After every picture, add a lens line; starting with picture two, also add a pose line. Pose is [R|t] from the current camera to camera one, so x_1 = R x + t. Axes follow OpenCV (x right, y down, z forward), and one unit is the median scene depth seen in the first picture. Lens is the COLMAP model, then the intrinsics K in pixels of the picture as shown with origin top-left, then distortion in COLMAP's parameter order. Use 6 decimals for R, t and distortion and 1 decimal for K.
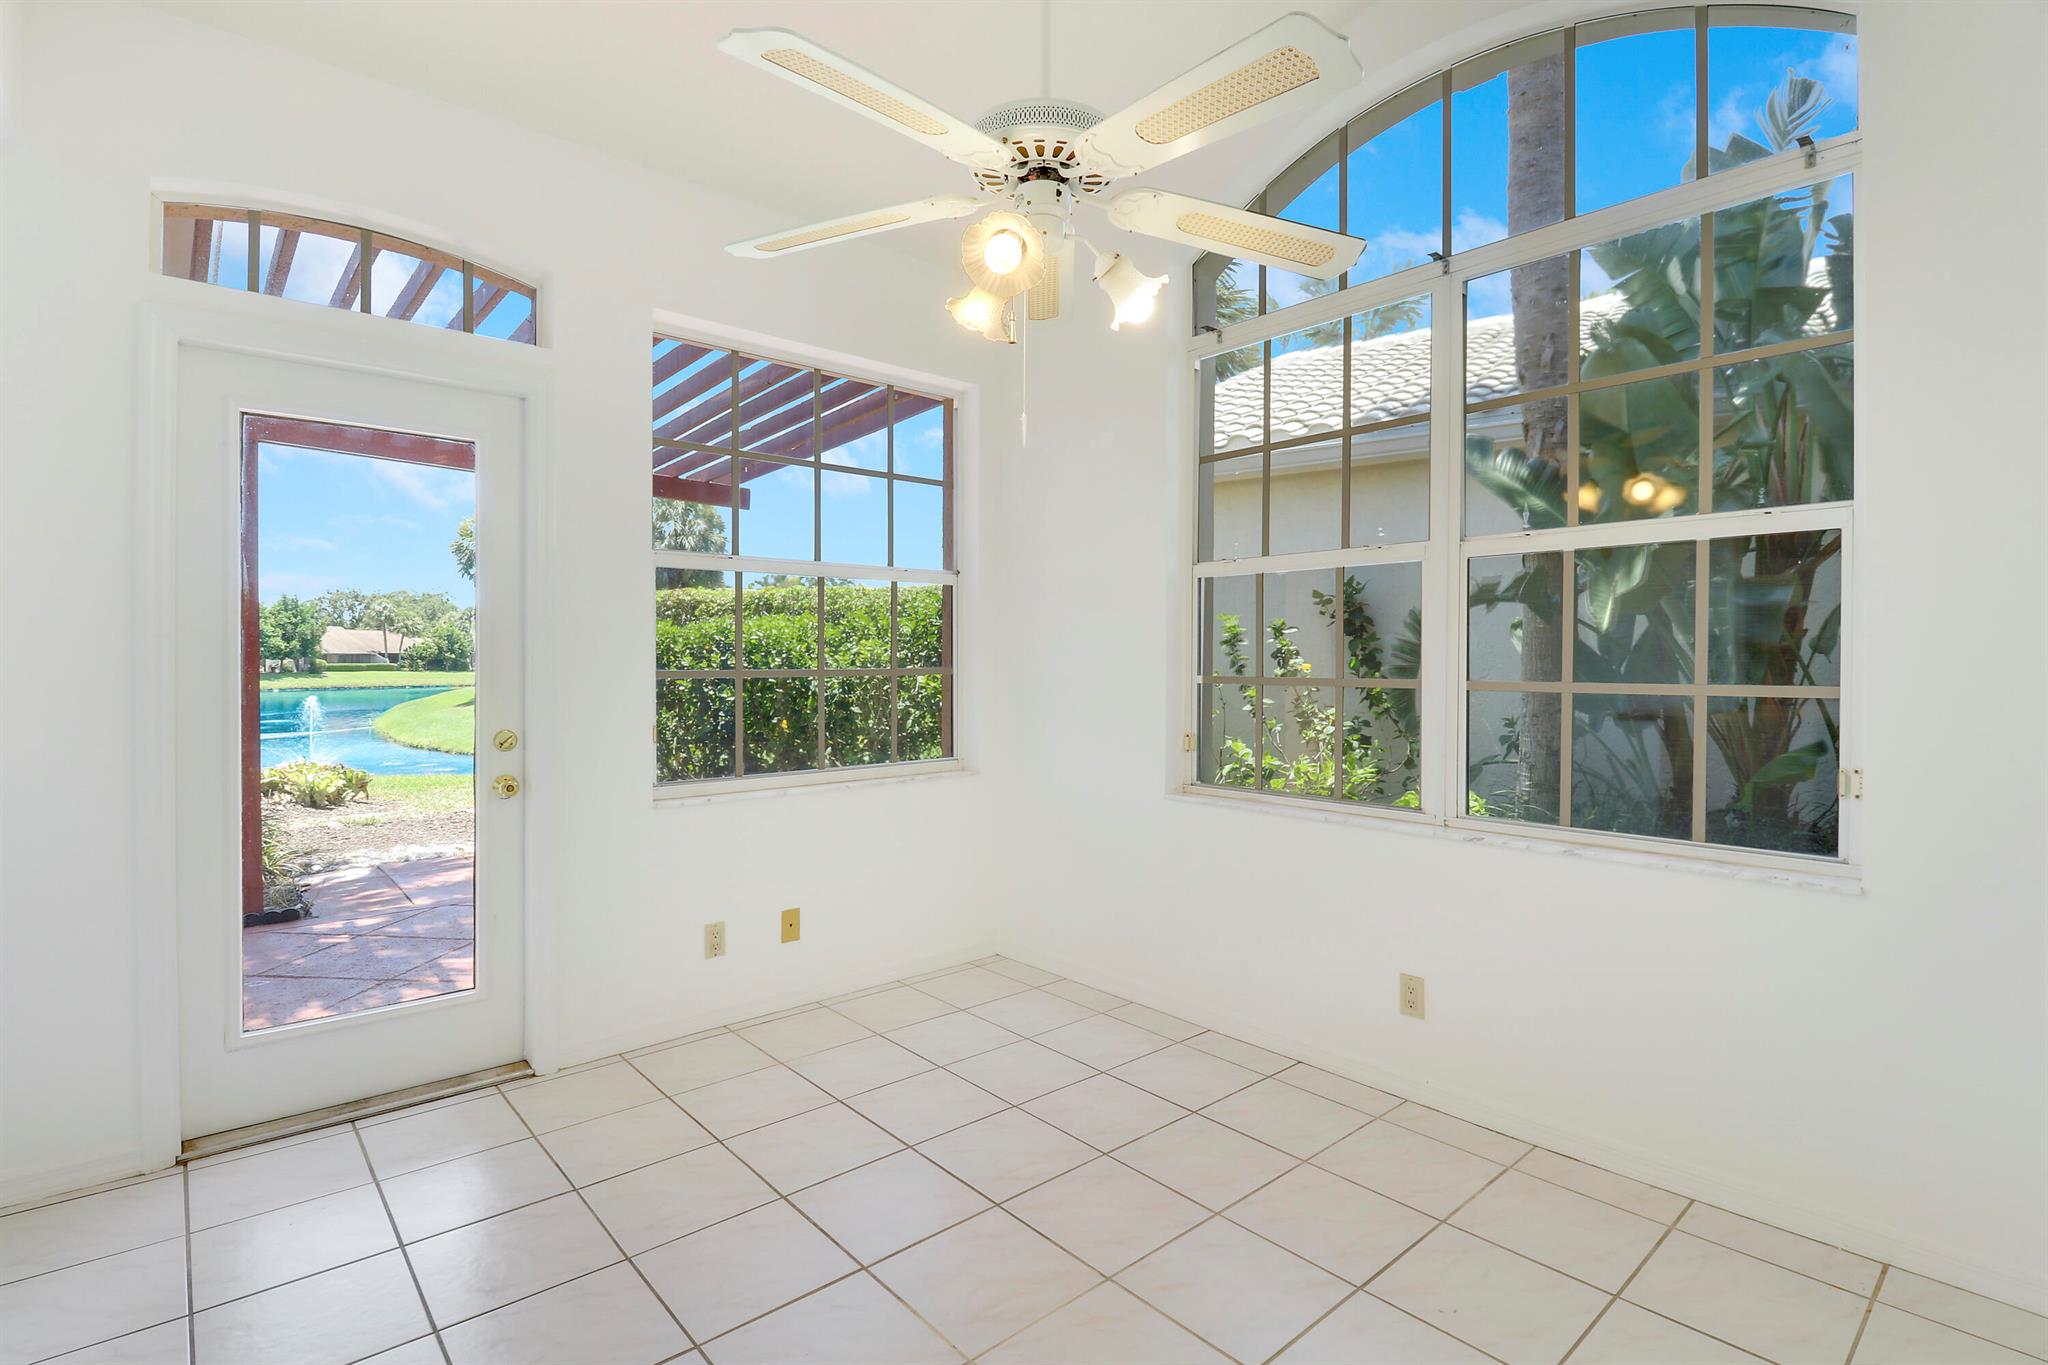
lens RADIAL K [[961.1, 0, 1035.3], [0, 961.1, 693.6], [0, 0, 1]] dist [-0.001327, -0.000642]
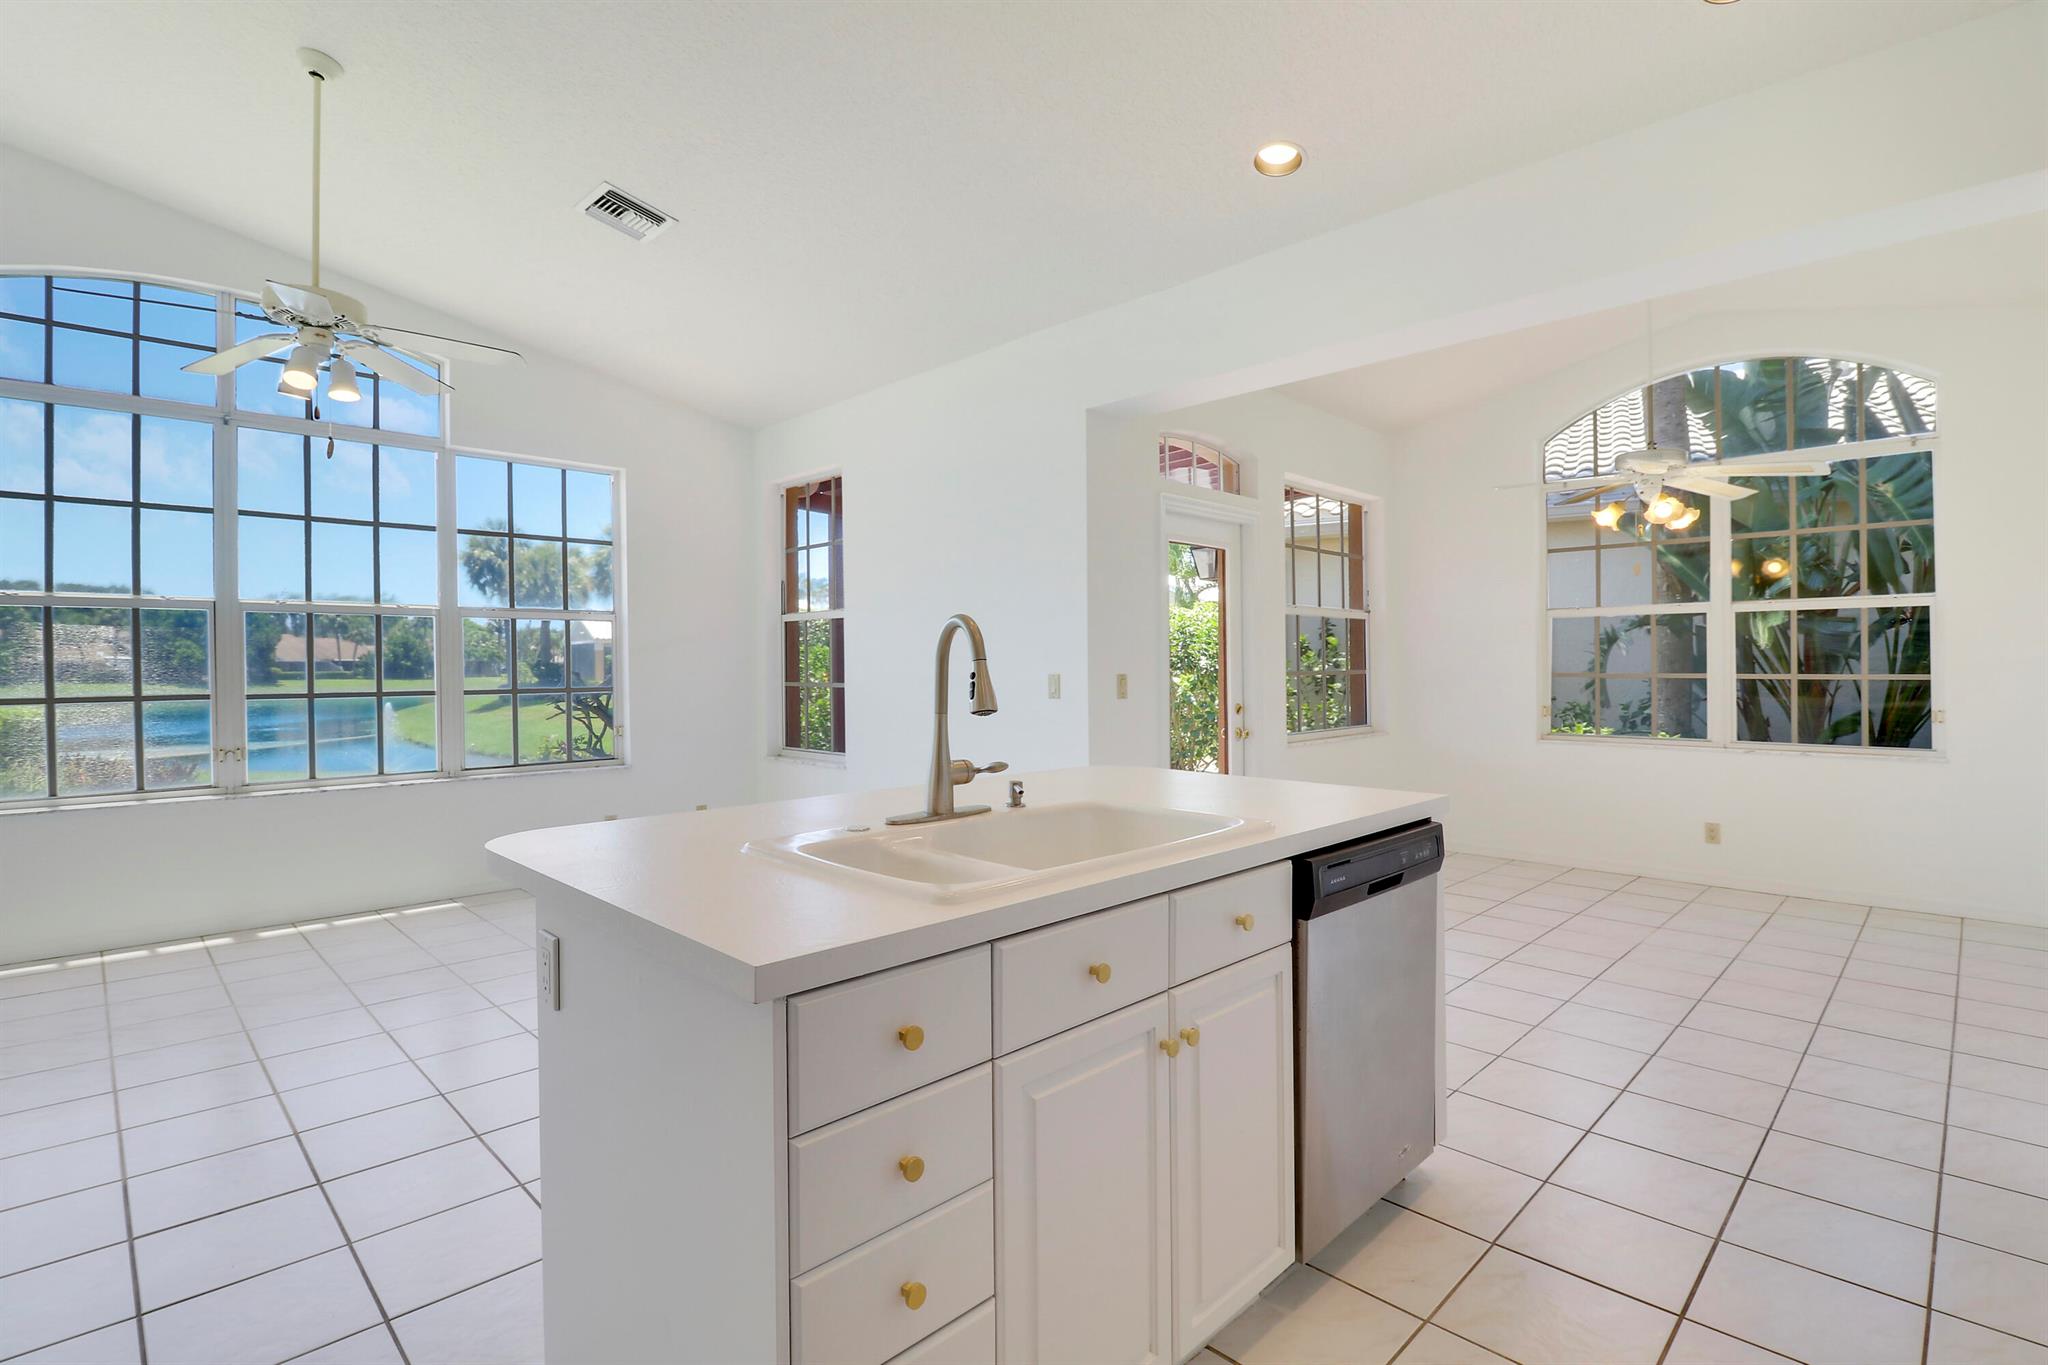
lens RADIAL K [[964.7, 0, 1024.0], [0, 964.7, 682.5], [0, 0, 1]] dist [-0.003940, -0.000667]
pose [[0.997654, -0.004272, 0.068328, -1.084411], [0.005480, 0.999832, -0.017507, 0.029295], [-0.068242, 0.017841, 0.997509, -0.831268]]
